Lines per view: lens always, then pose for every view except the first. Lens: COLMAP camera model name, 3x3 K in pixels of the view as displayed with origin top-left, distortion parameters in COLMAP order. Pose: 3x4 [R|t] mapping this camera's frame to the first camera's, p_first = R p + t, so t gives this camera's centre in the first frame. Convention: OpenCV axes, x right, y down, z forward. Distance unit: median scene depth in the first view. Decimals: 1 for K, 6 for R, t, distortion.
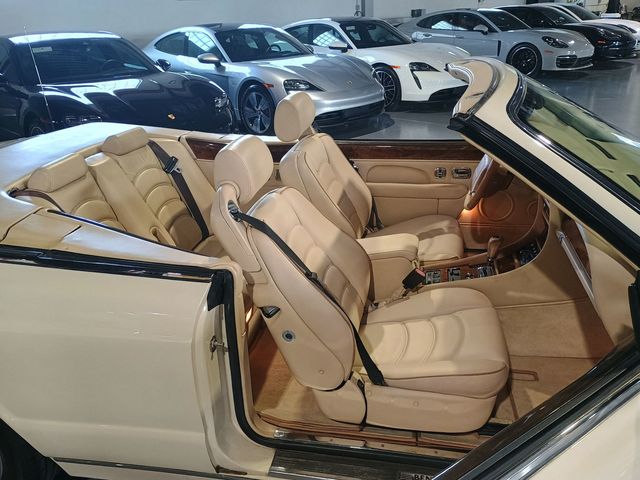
lens RADIAL K [[541.6, 0, 320.0], [0, 541.6, 240.0], [0, 0, 1]] dist [0.003030, -0.010601]
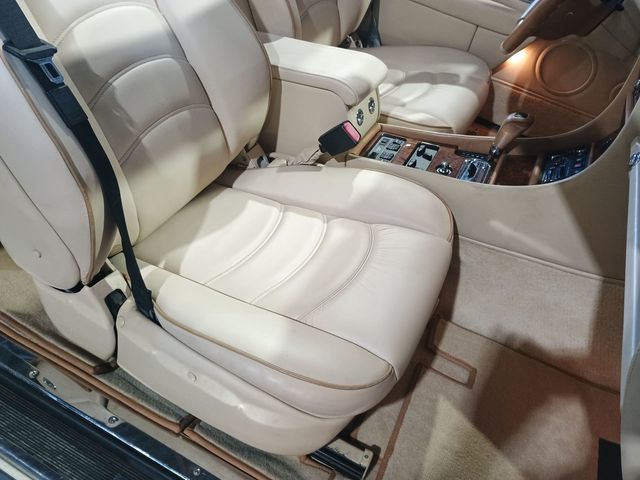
lens RADIAL K [[550.7, 0, 327.2], [0, 550.7, 238.9], [0, 0, 1]] dist [0.055164, -0.089478]
pose [[0.941807, 0.335537, -0.020347, 0.162564], [-0.312642, 0.896570, 0.313715, -0.005869], [0.123506, -0.289098, 0.949299, 0.352228]]
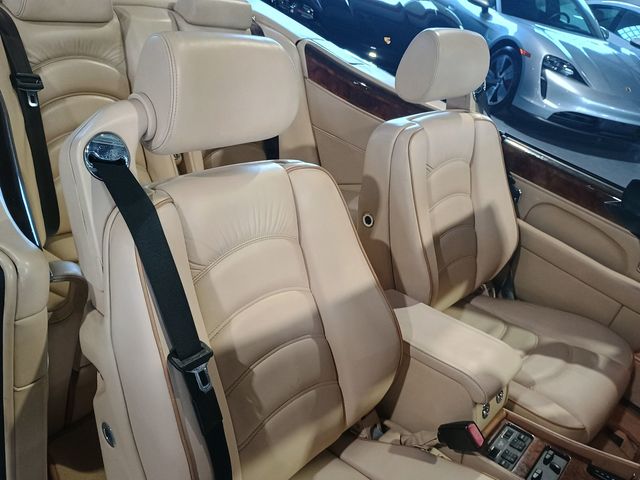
lens RADIAL K [[550.7, 0, 327.2], [0, 550.7, 238.9], [0, 0, 1]] dist [0.055164, -0.089478]
pose [[0.829751, 0.469924, -0.301141, 0.109484], [-0.446697, 0.882612, 0.146486, -0.088478], [0.334627, 0.012972, 0.942261, 0.364425]]
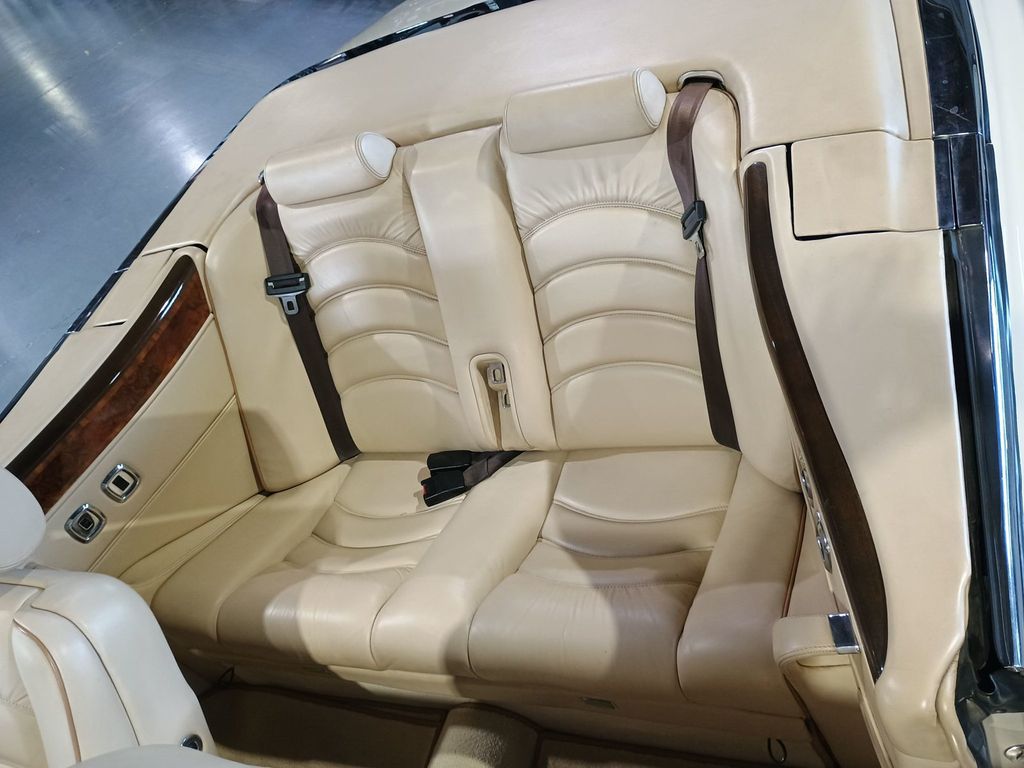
lens RADIAL K [[846.8, 0, 522.9], [0, 846.8, 376.0], [0, 0, 1]] dist [0.002424, -0.005046]
pose [[-0.084650, 0.729646, -0.678565, 0.127214], [-0.023830, 0.679332, 0.733444, -0.442213], [0.996126, 0.078256, -0.040118, 0.958226]]
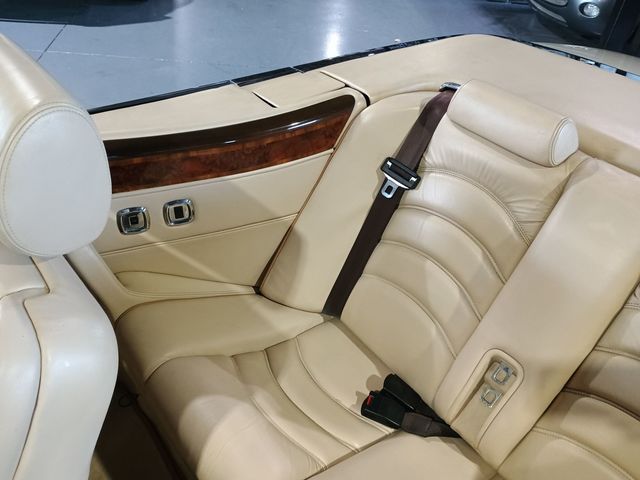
lens RADIAL K [[529.2, 0, 326.8], [0, 529.2, 235.0], [0, 0, 1]] dist [0.002424, -0.005046]
pose [[-0.634675, 0.433054, -0.640041, 0.004379], [-0.386633, 0.539177, 0.748200, -0.297447], [0.669106, 0.722325, -0.174769, 0.824093]]
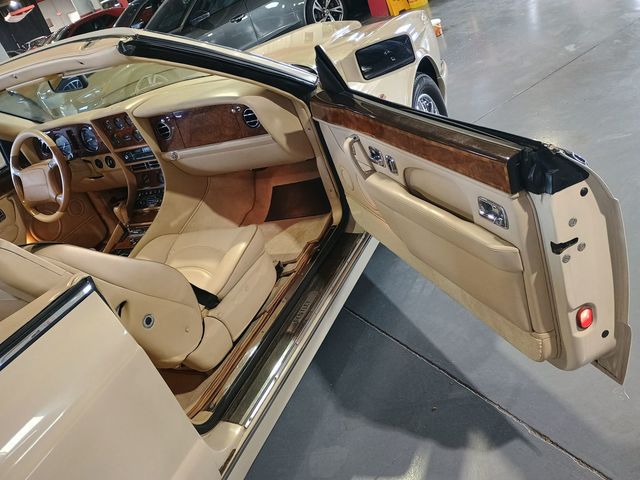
lens RADIAL K [[550.7, 0, 327.2], [0, 550.7, 238.9], [0, 0, 1]] dist [0.055164, -0.089478]
pose [[0.219200, -0.515687, 0.828262, -0.431480], [0.651364, 0.709374, 0.269282, 0.014670], [-0.726413, 0.480474, 0.491395, 0.156191]]
